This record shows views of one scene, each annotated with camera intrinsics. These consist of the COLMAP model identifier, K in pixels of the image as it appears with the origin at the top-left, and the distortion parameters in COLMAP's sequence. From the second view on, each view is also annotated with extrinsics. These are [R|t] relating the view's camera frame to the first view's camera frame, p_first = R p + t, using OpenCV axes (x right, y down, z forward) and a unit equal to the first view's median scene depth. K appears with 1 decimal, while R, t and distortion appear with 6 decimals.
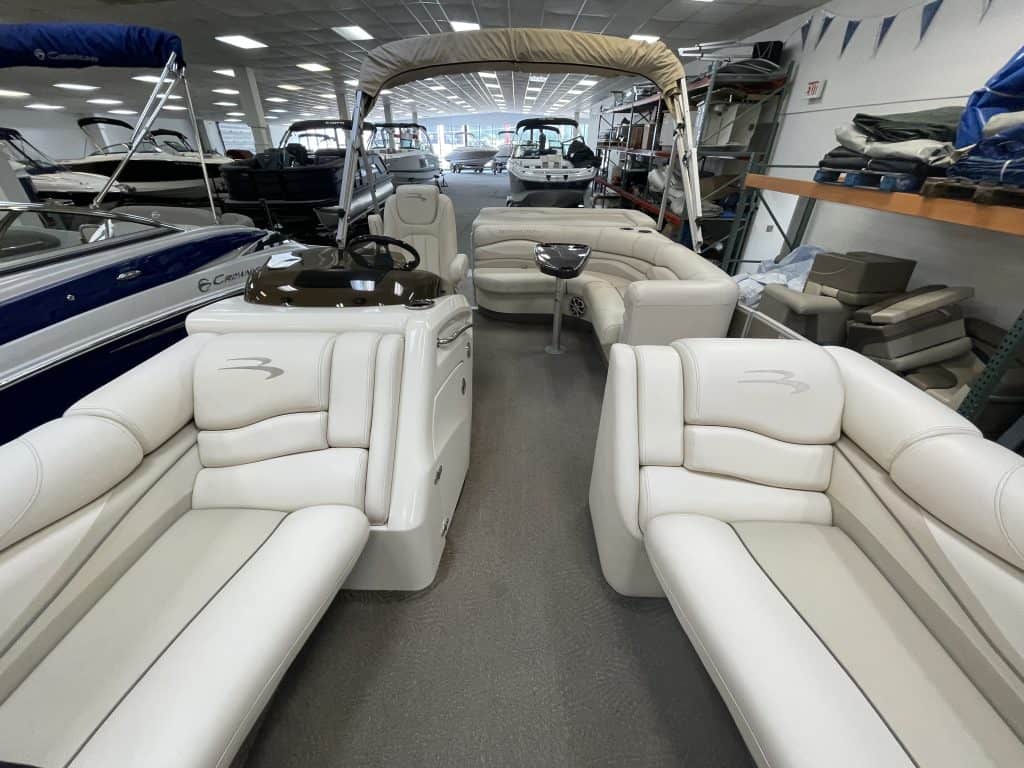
lens RADIAL K [[411.3, 0, 505.3], [0, 411.3, 385.1], [0, 0, 1]] dist [-0.001586, -0.000104]
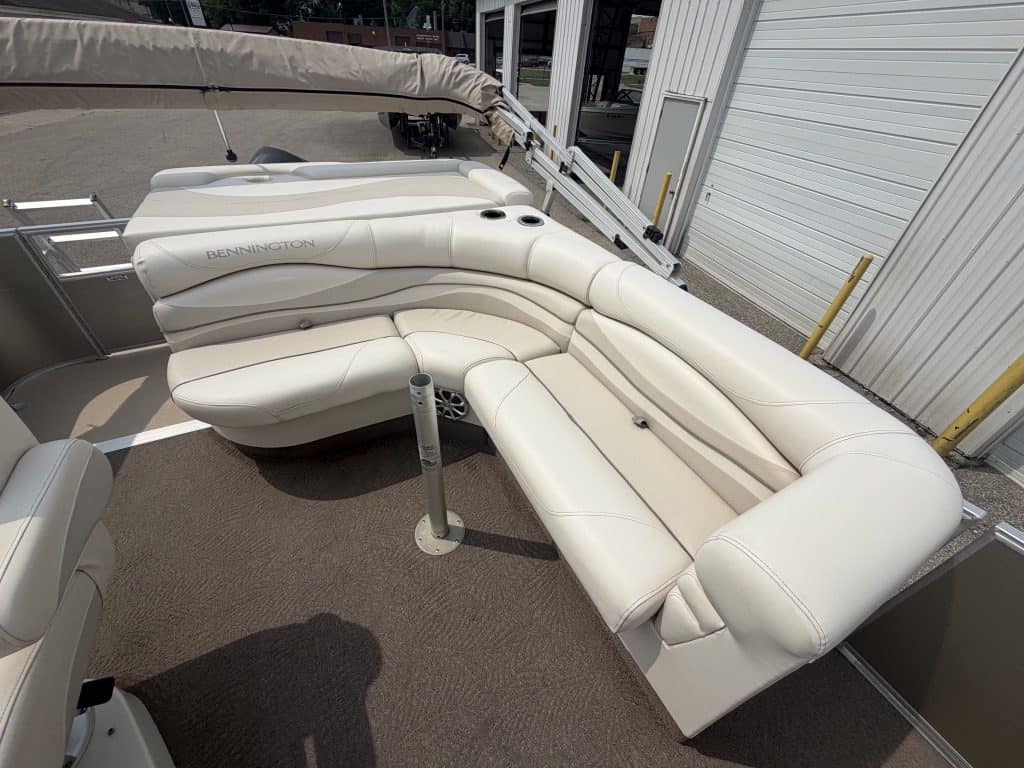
lens RADIAL K [[410.1, 0, 508.2], [0, 410.1, 383.3], [0, 0, 1]] dist [0.001899, 0.000188]
pose [[0.875593, -0.273474, 0.398183, 0.108254], [0.202486, 0.956184, 0.211450, -0.655061], [-0.438562, -0.104518, 0.892603, 1.178447]]
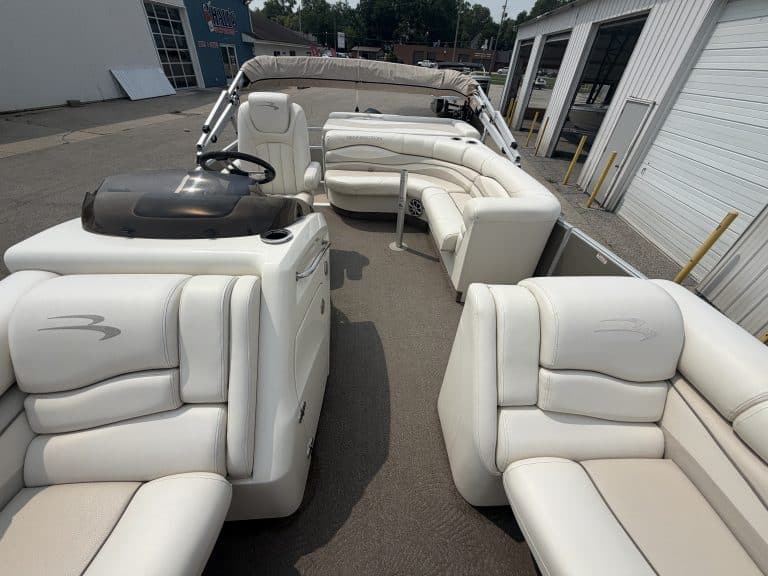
lens RADIAL K [[304.5, 0, 381.7], [0, 304.5, 286.9], [0, 0, 1]] dist [0.000076, 0.000293]
pose [[0.994427, -0.017154, 0.104026, -0.037079], [0.003330, 0.991293, 0.131630, -0.176319], [-0.105378, -0.130549, 0.985826, 0.255042]]
